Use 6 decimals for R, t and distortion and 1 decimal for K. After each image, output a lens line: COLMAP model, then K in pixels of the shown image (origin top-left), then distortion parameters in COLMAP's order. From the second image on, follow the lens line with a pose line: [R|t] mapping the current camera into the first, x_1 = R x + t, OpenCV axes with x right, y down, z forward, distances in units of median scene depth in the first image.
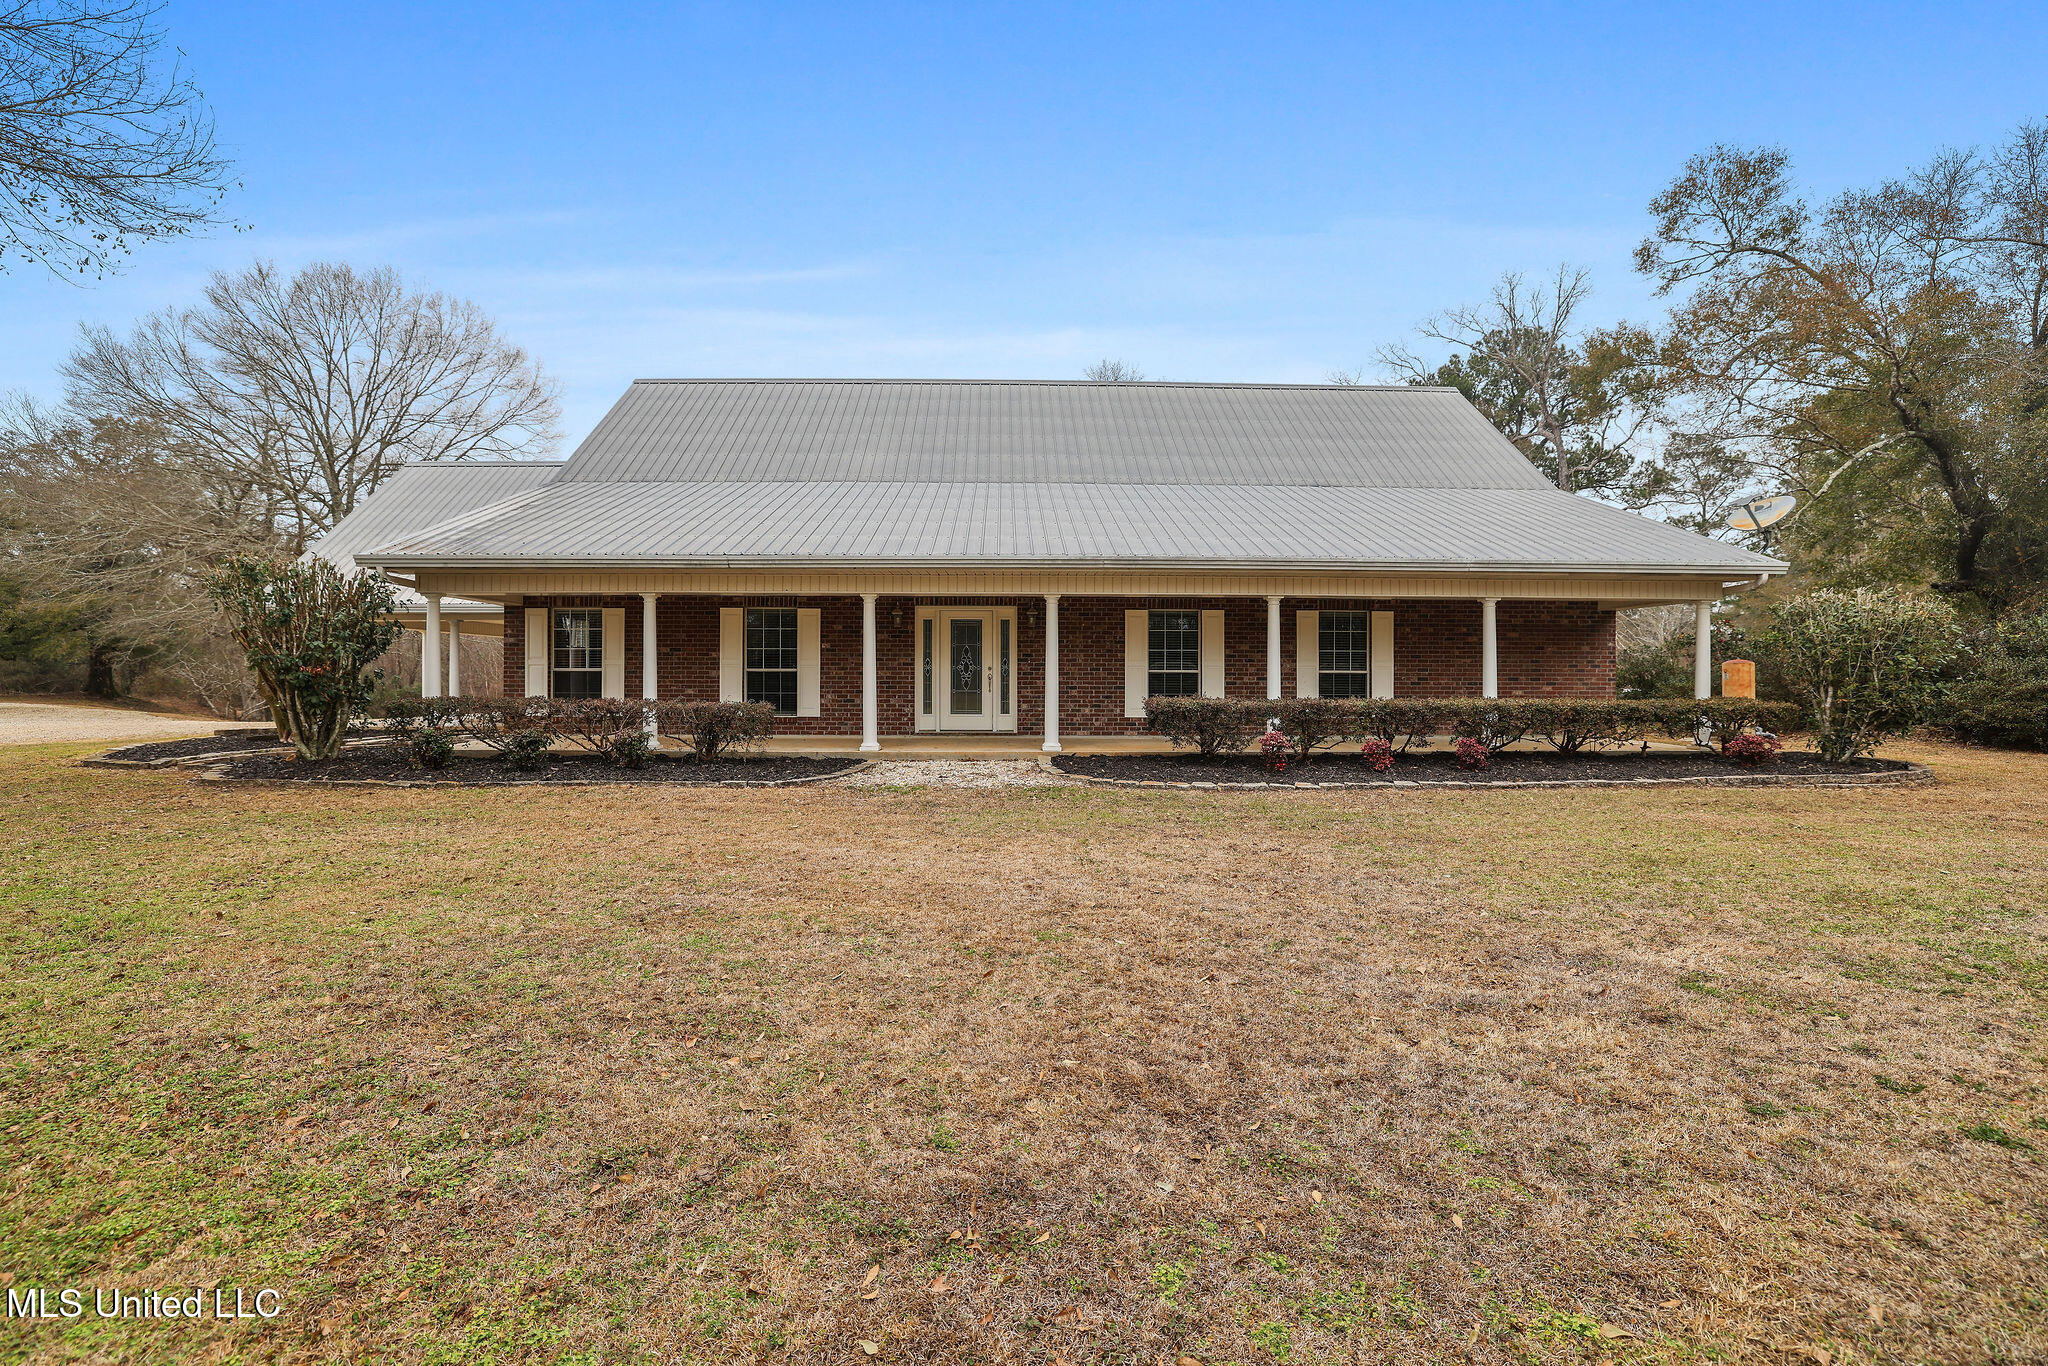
lens RADIAL K [[876.1, 0, 1025.8], [0, 876.1, 681.5], [0, 0, 1]] dist [-0.015819, -0.000115]
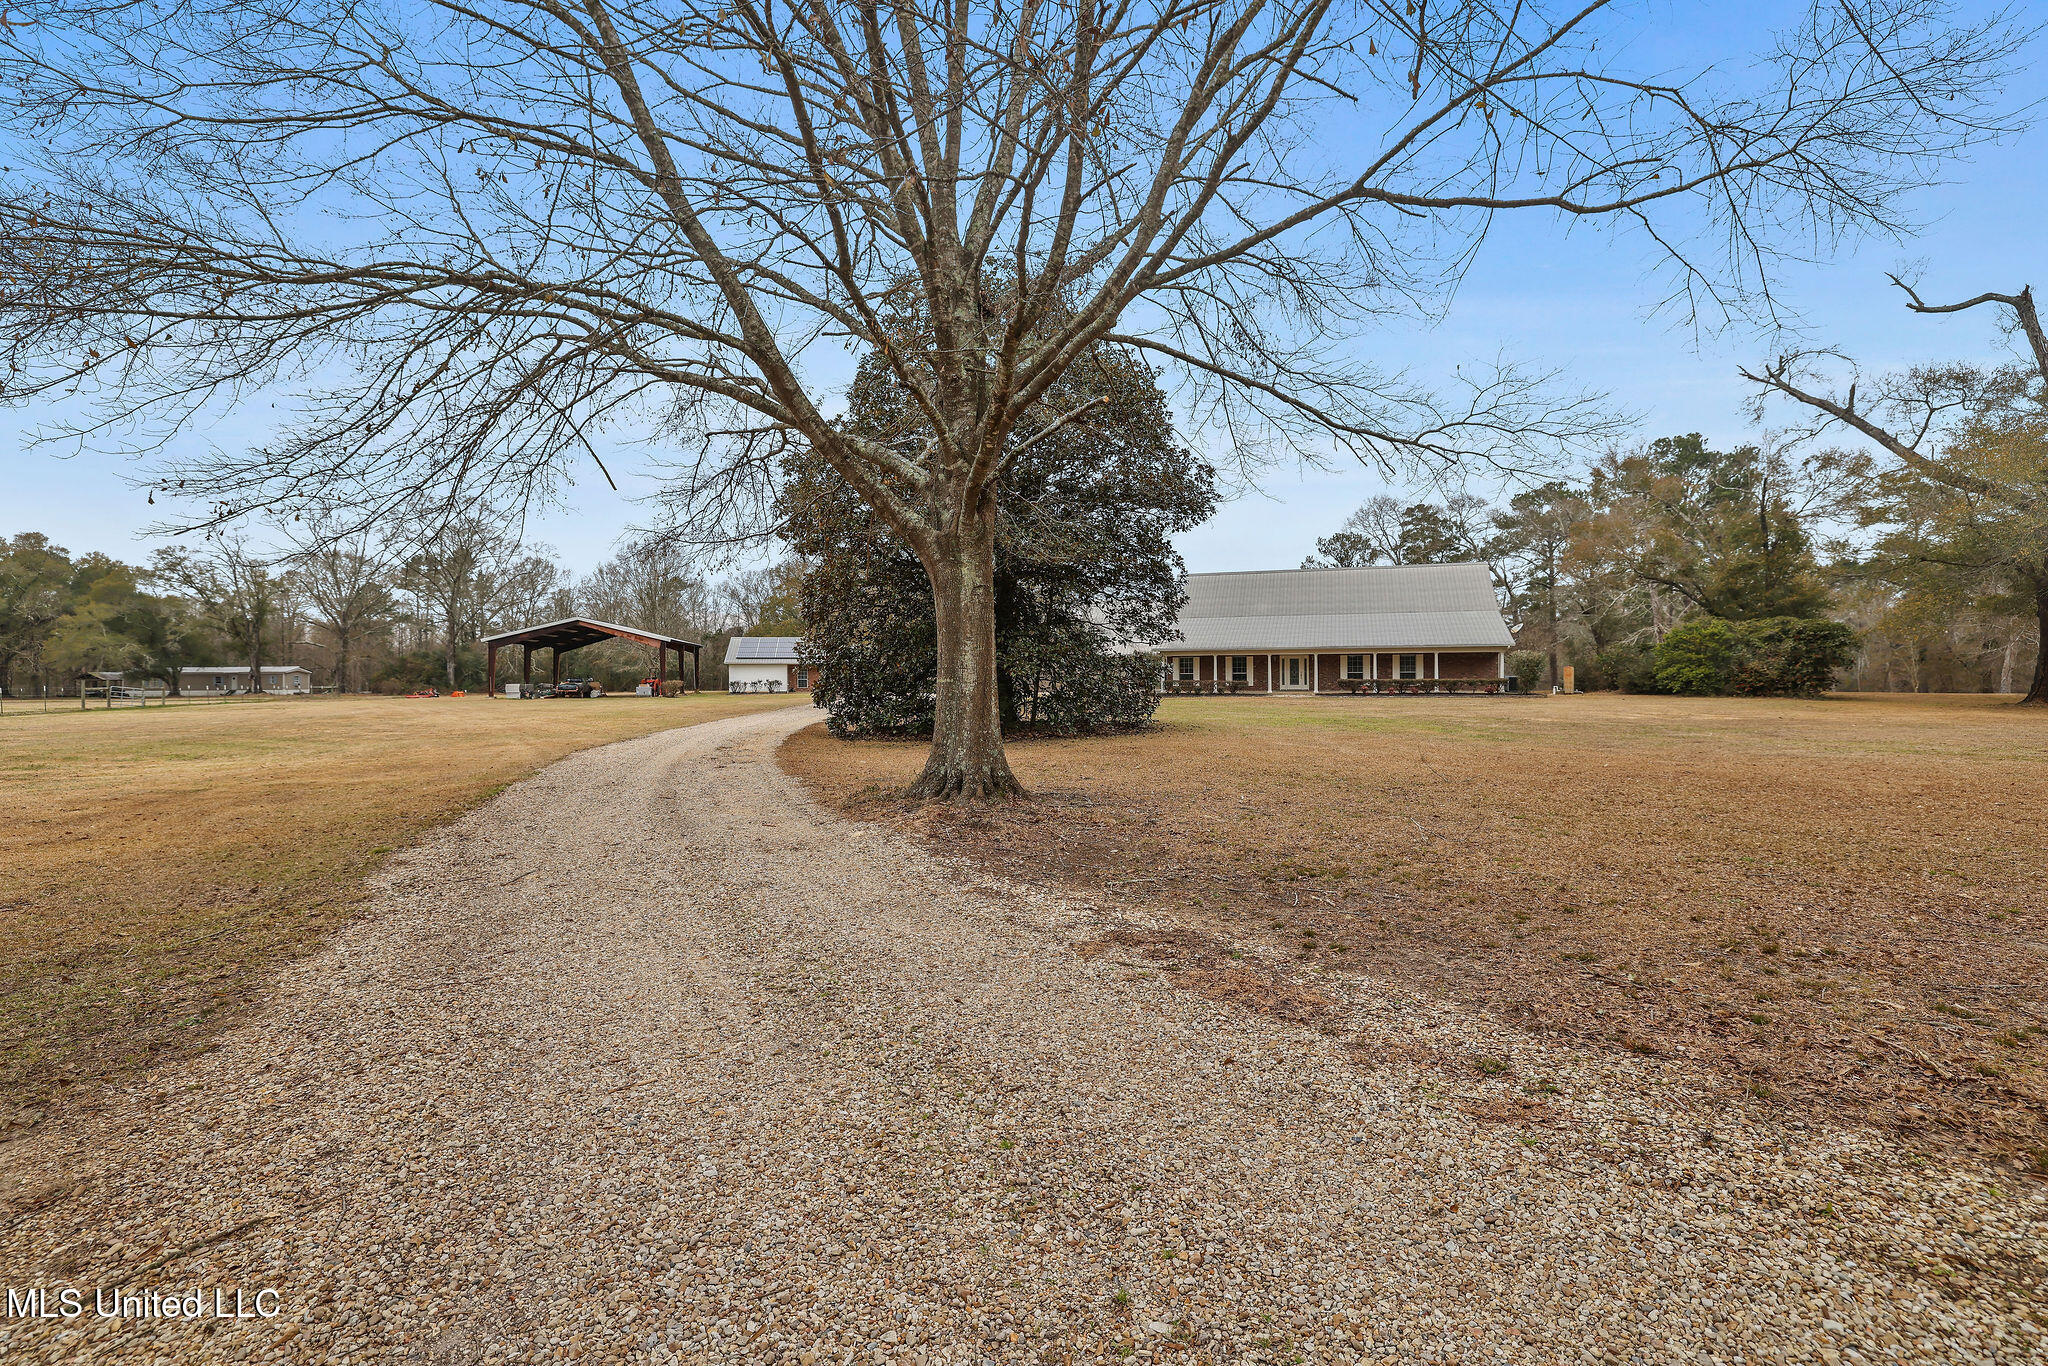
lens RADIAL K [[876.1, 0, 1023.3], [0, 876.1, 681.6], [0, 0, 1]] dist [-0.015819, -0.000115]
pose [[0.932712, -0.006518, -0.360563, 0.193219], [0.007302, 0.999973, 0.000814, 0.011702], [0.360548, -0.003392, 0.932734, -2.809396]]
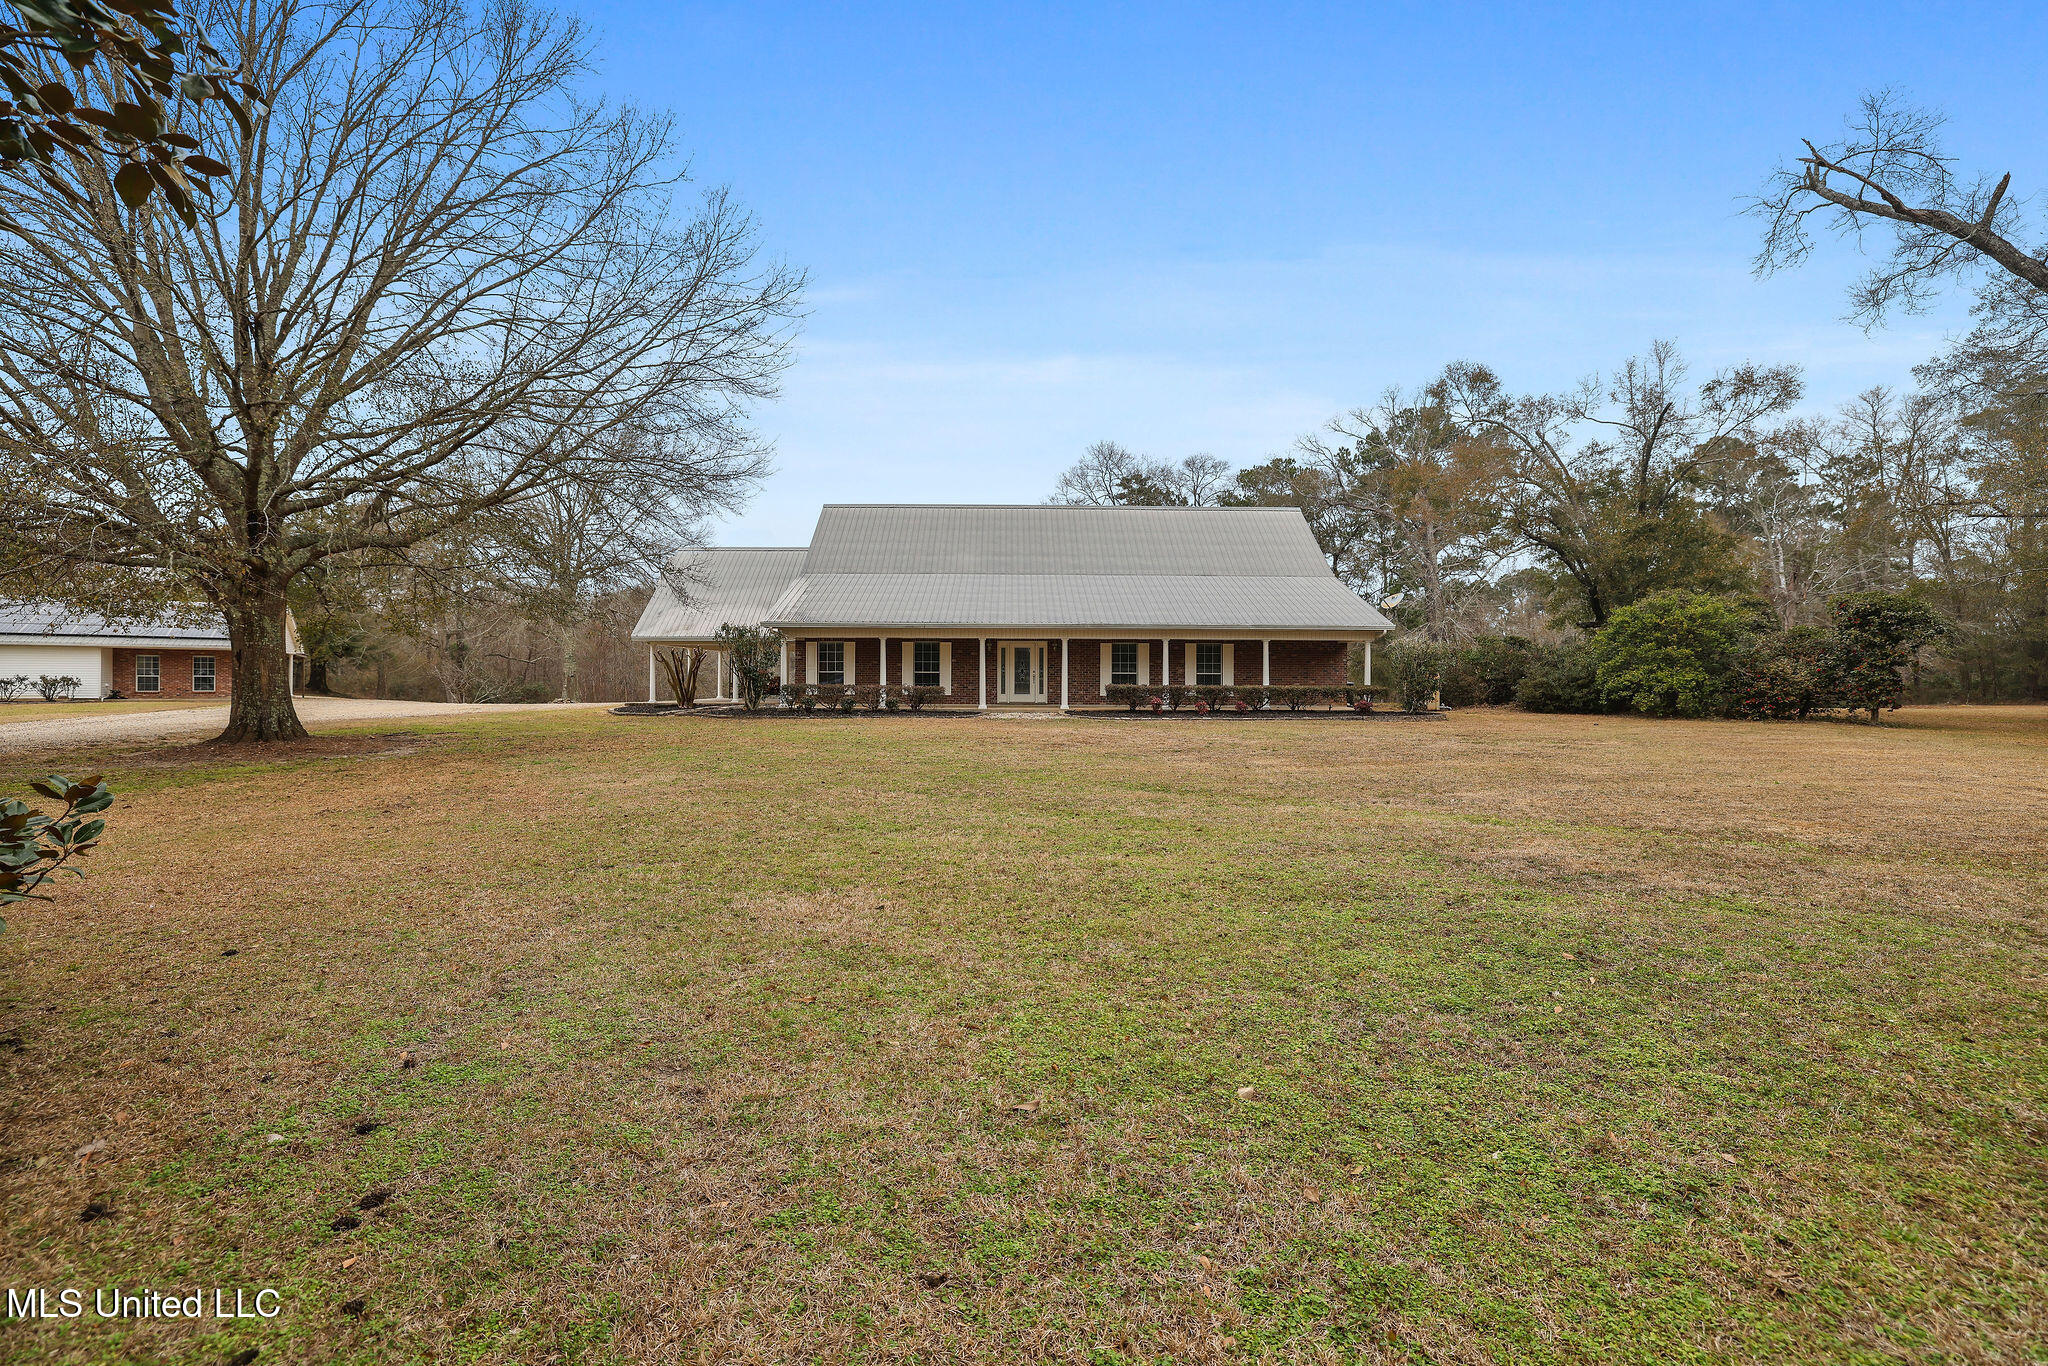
lens RADIAL K [[876.1, 0, 1020.9], [0, 876.1, 687.7], [0, 0, 1]] dist [-0.015819, -0.000115]
pose [[0.999959, 0.003236, -0.008405, -0.054609], [-0.003217, 0.999992, 0.002270, 0.017072], [0.008413, -0.002243, 0.999962, -1.044972]]
